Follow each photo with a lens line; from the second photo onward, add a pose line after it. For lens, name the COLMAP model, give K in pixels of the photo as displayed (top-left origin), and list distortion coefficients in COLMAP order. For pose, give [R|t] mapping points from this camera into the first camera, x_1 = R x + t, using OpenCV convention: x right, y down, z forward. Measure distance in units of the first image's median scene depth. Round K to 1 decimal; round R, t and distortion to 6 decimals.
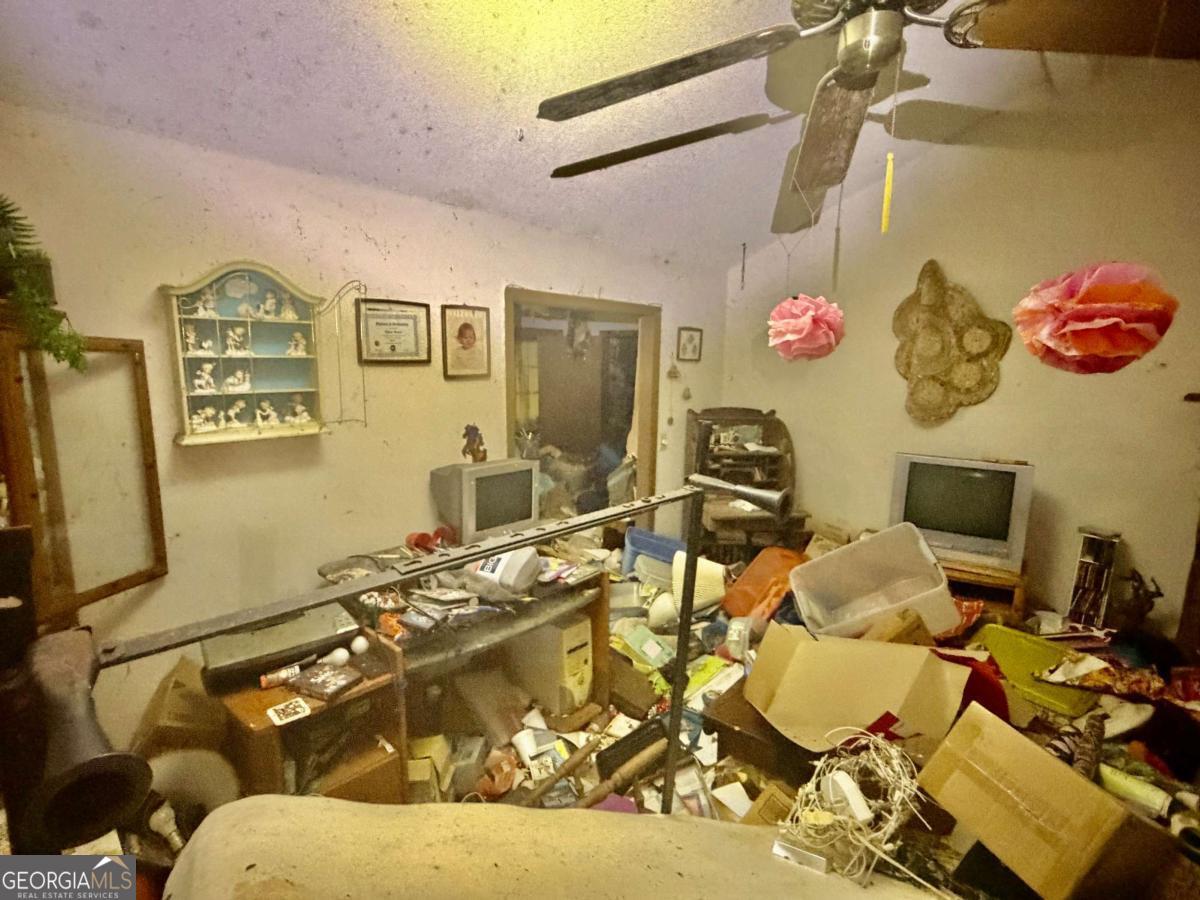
lens RADIAL K [[586.5, 0, 600.0], [0, 586.5, 450.0], [0, 0, 1]] dist [0.002091, 0.000157]
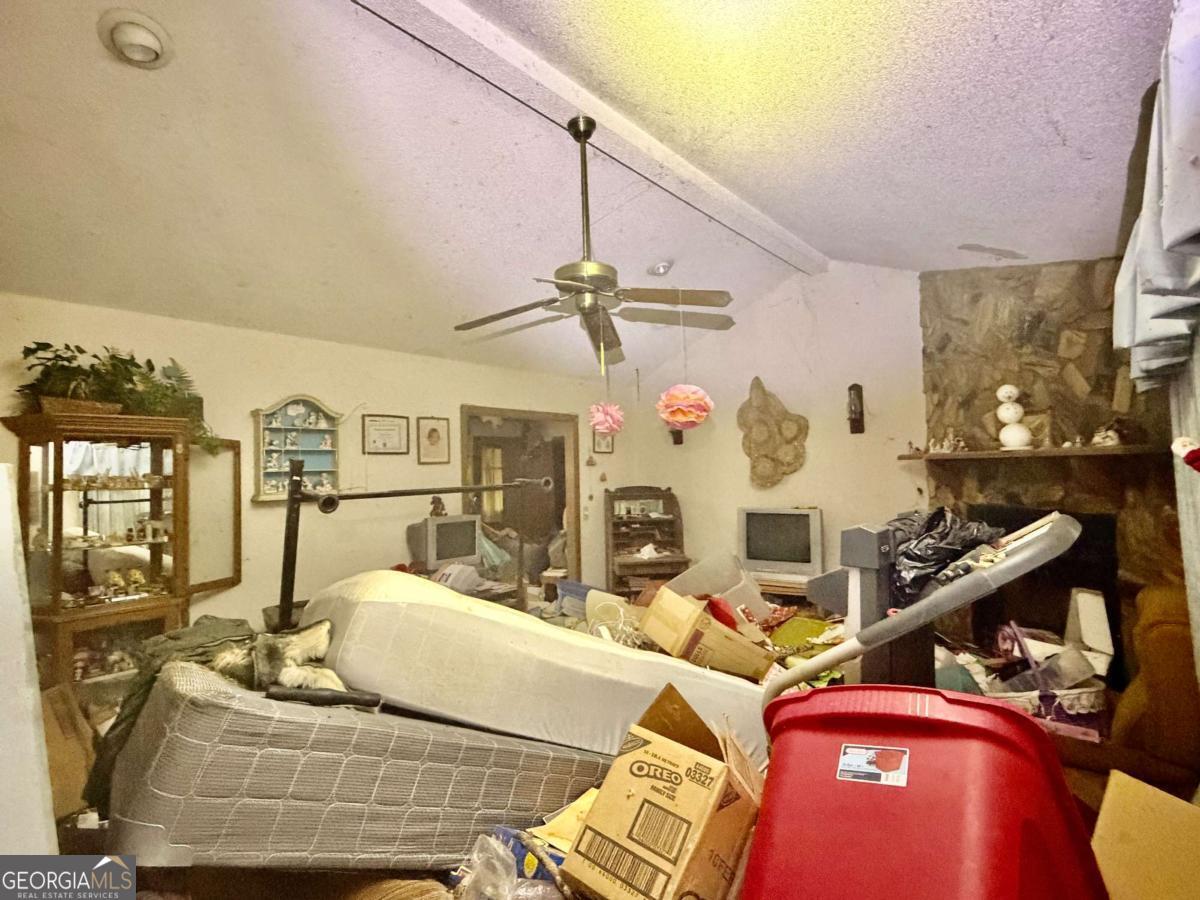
lens RADIAL K [[586.5, 0, 600.0], [0, 586.5, 450.0], [0, 0, 1]] dist [0.002091, 0.000157]
pose [[0.998888, -0.036688, 0.029625, 0.146348], [0.041652, 0.980985, -0.189559, 0.136267], [-0.022107, 0.190582, 0.981422, -0.459370]]
